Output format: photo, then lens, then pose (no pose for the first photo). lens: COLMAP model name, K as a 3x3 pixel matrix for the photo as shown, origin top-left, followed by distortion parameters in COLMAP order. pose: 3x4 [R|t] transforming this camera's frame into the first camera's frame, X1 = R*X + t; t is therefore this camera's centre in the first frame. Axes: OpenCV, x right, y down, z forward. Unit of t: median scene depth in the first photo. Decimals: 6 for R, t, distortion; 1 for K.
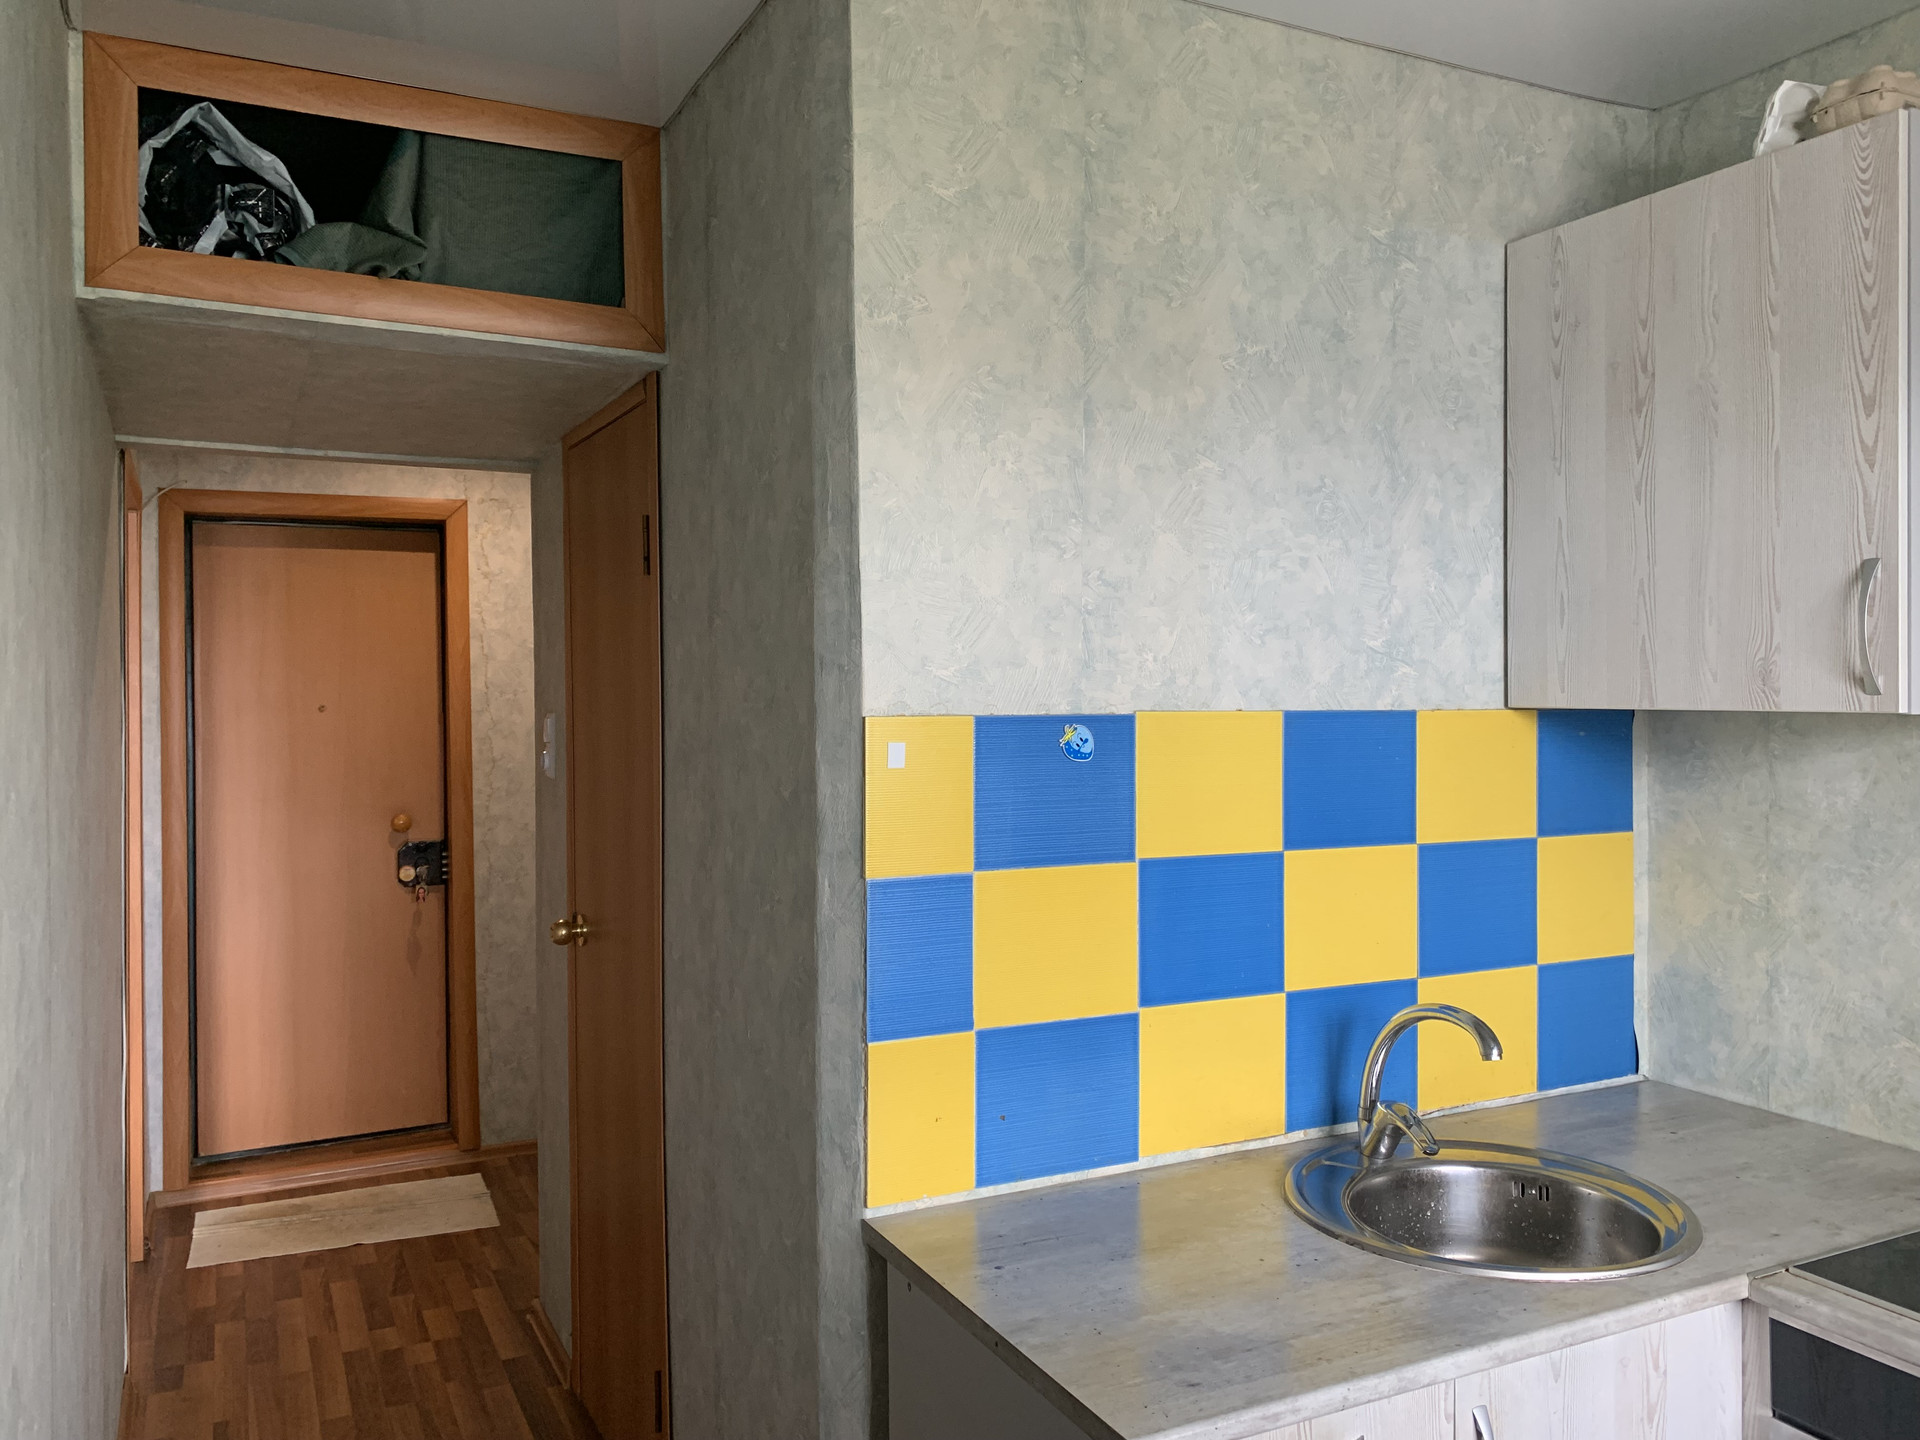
lens RADIAL K [[1468.8, 0, 953.5], [0, 1468.8, 698.3], [0, 0, 1]] dist [0.039670, -0.044399]
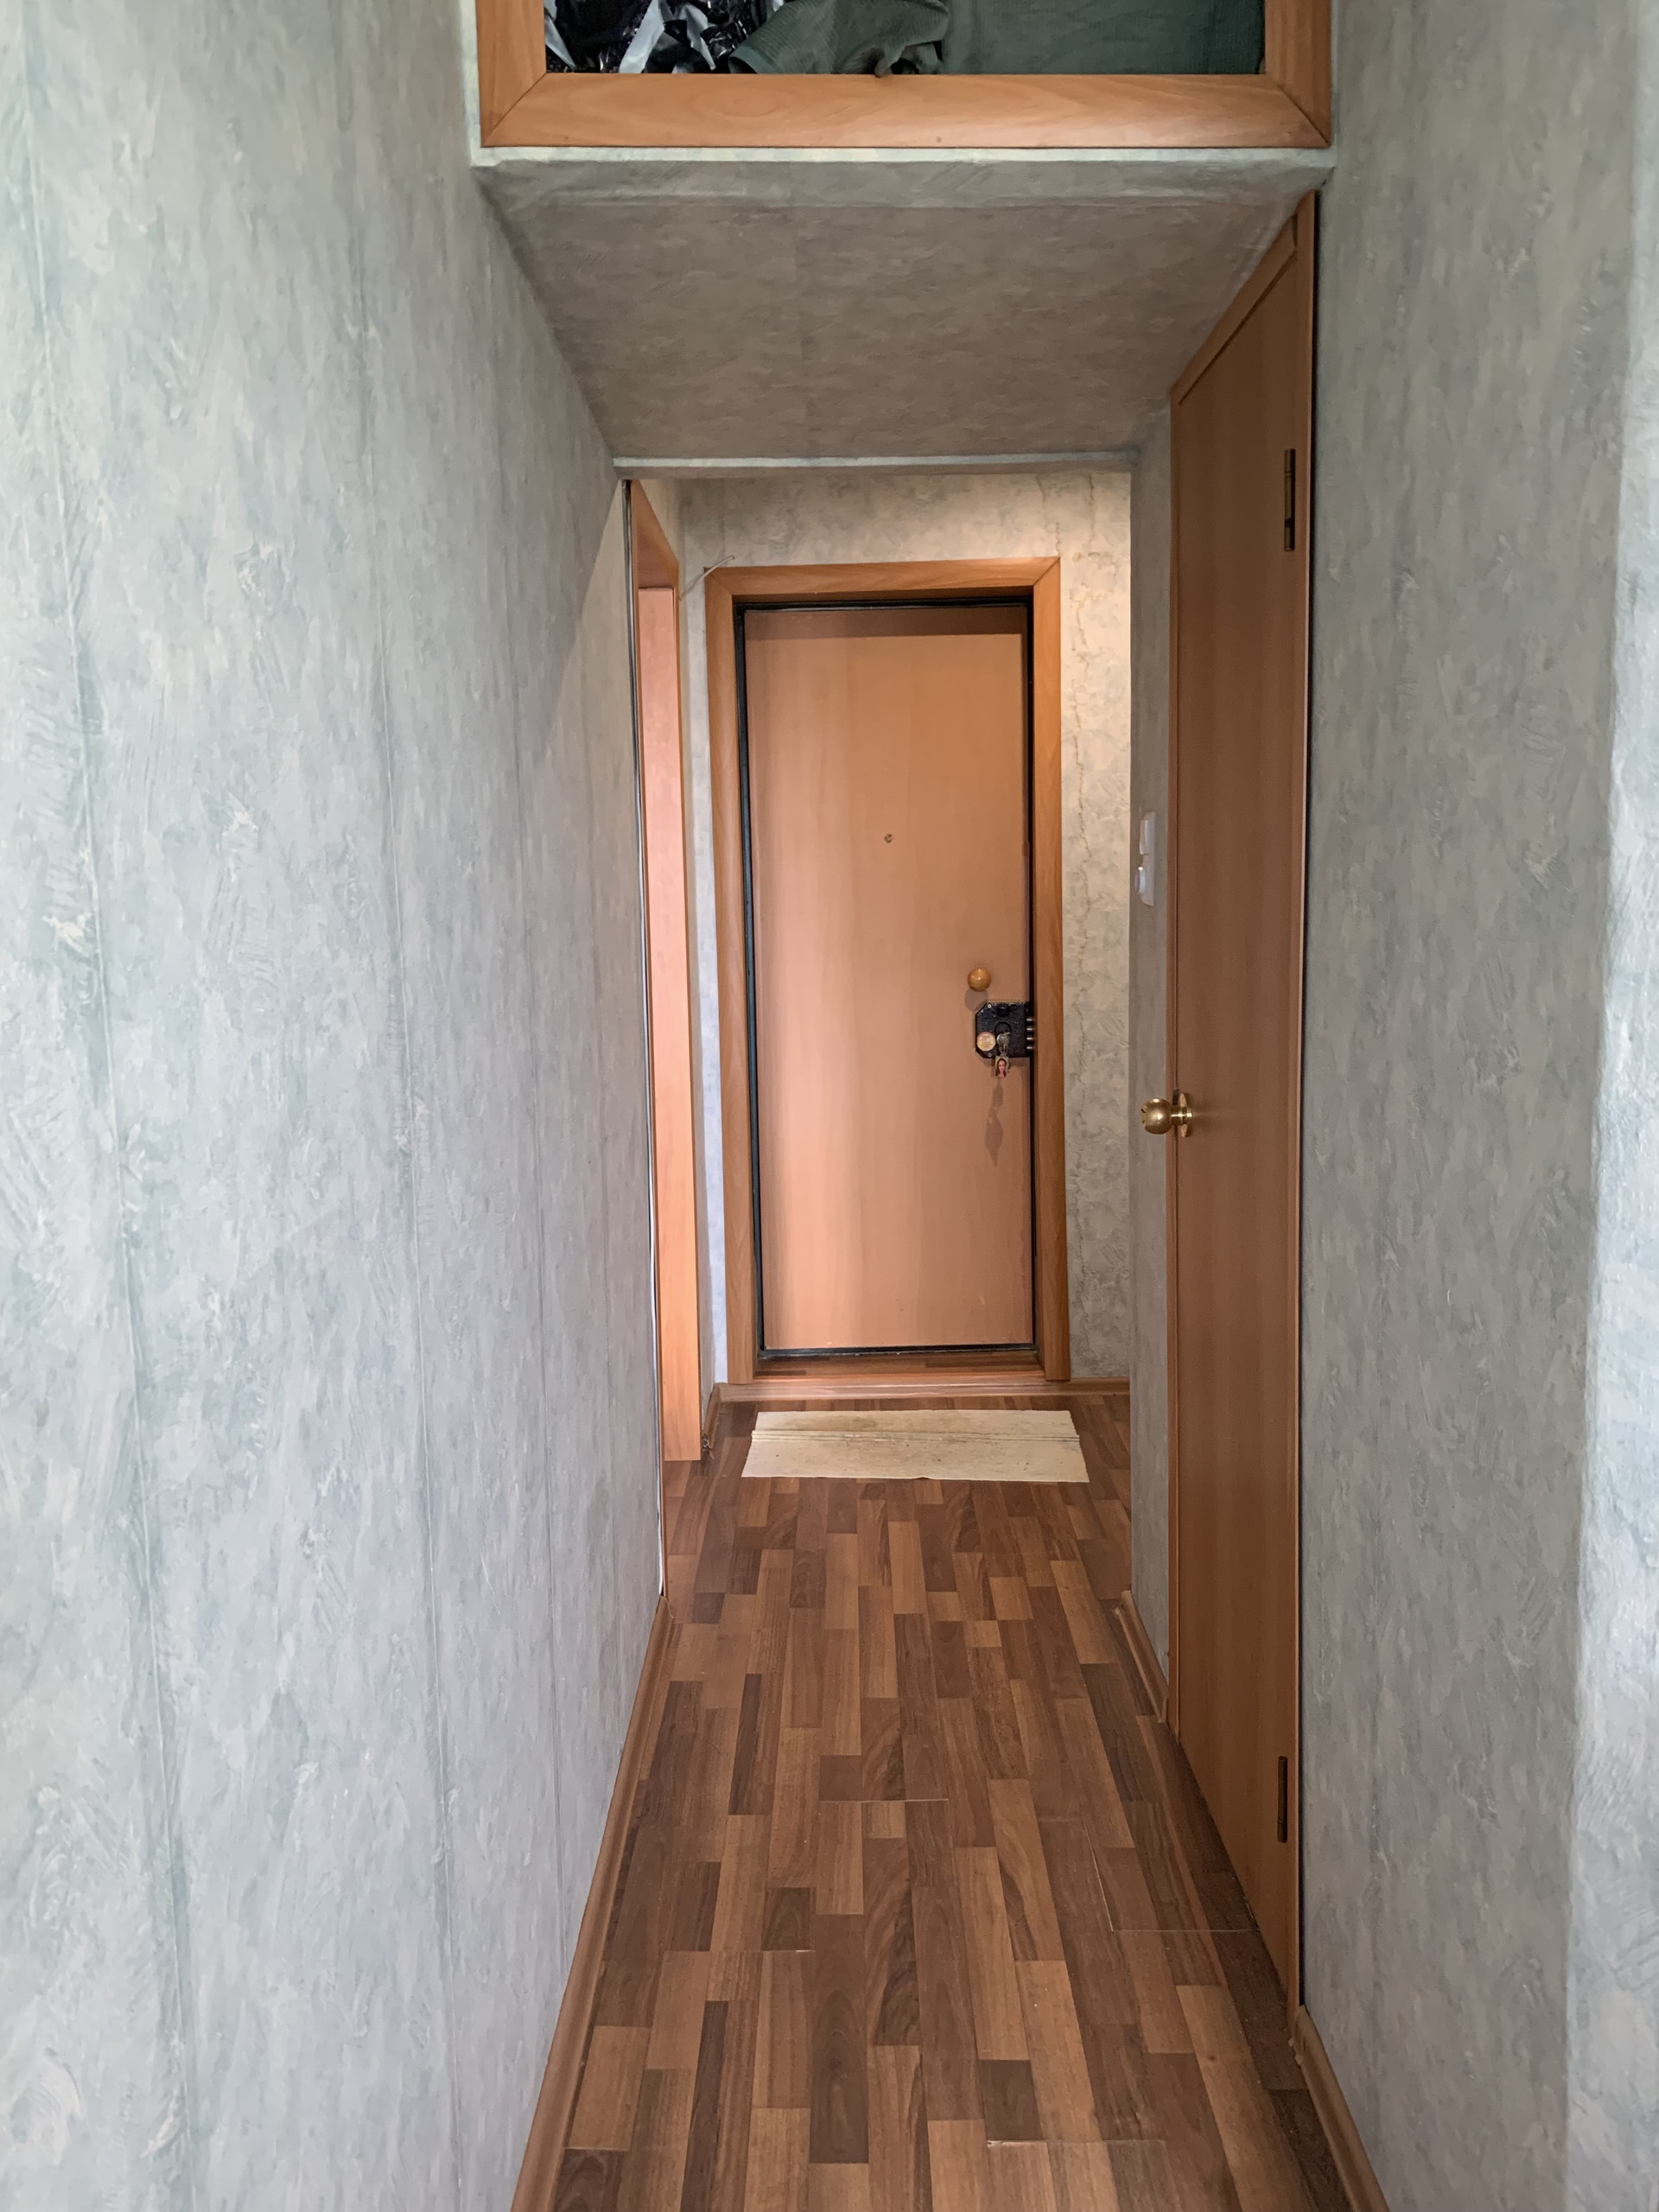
lens RADIAL K [[1692.2, 0, 835.3], [0, 1692.2, 1084.7], [0, 0, 1]] dist [0.039670, -0.044399]
pose [[0.892572, 0.045615, -0.448592, -0.057130], [0.011515, 0.992240, 0.123807, 0.059572], [0.450758, -0.115672, 0.885120, 0.306402]]
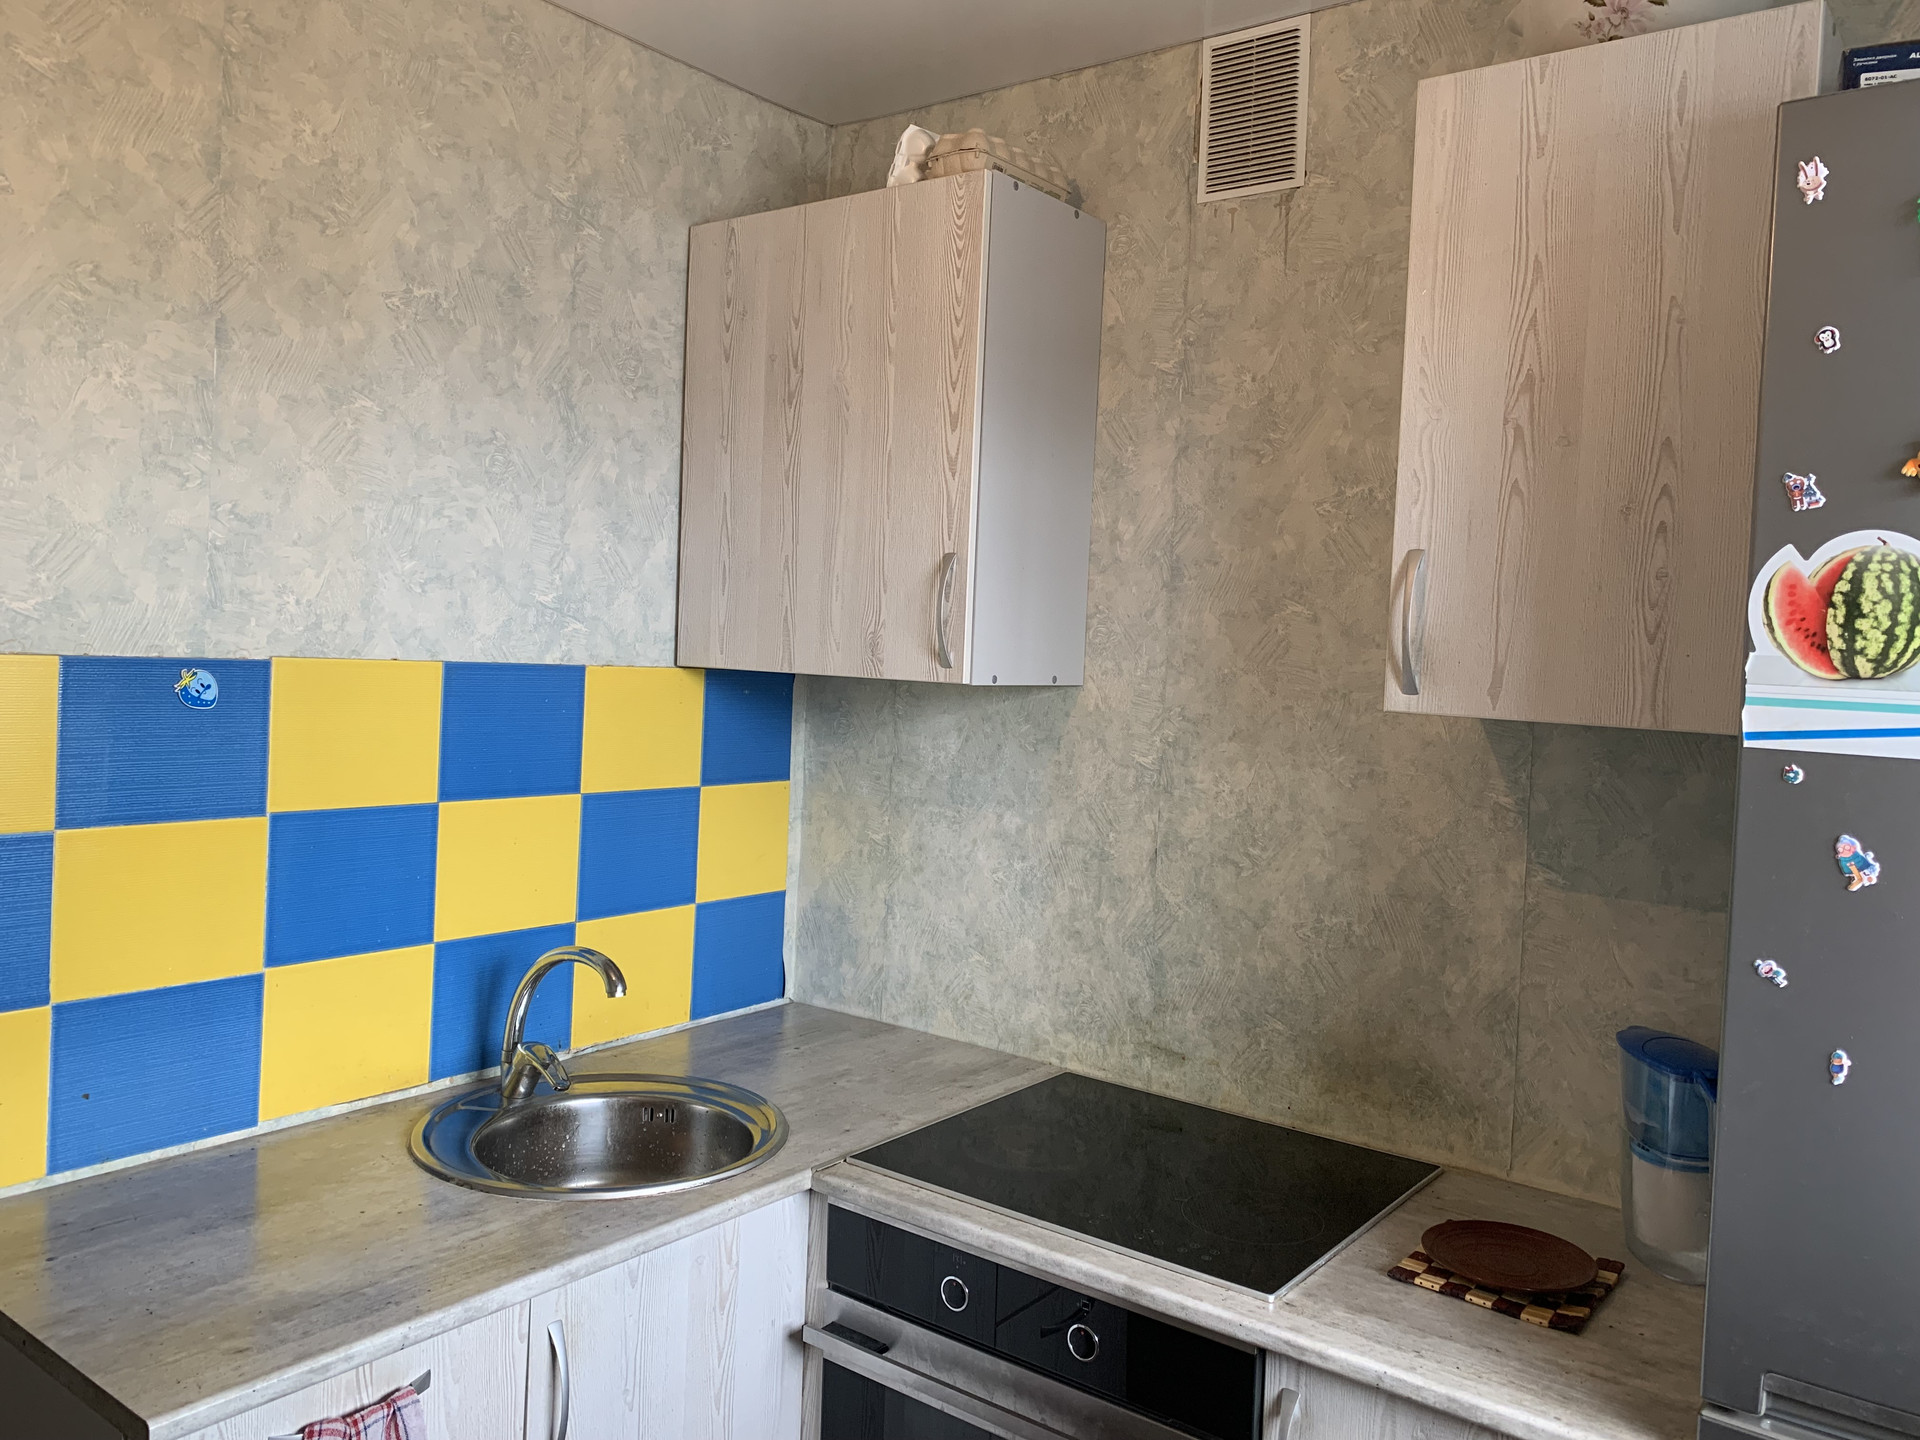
lens RADIAL K [[1468.8, 0, 944.0], [0, 1468.8, 692.5], [0, 0, 1]] dist [0.039670, -0.044399]
pose [[0.896654, 0.026851, 0.441917, 0.085616], [-0.042741, 0.998747, 0.026038, -0.010711], [-0.440664, -0.042235, 0.896678, -0.042824]]
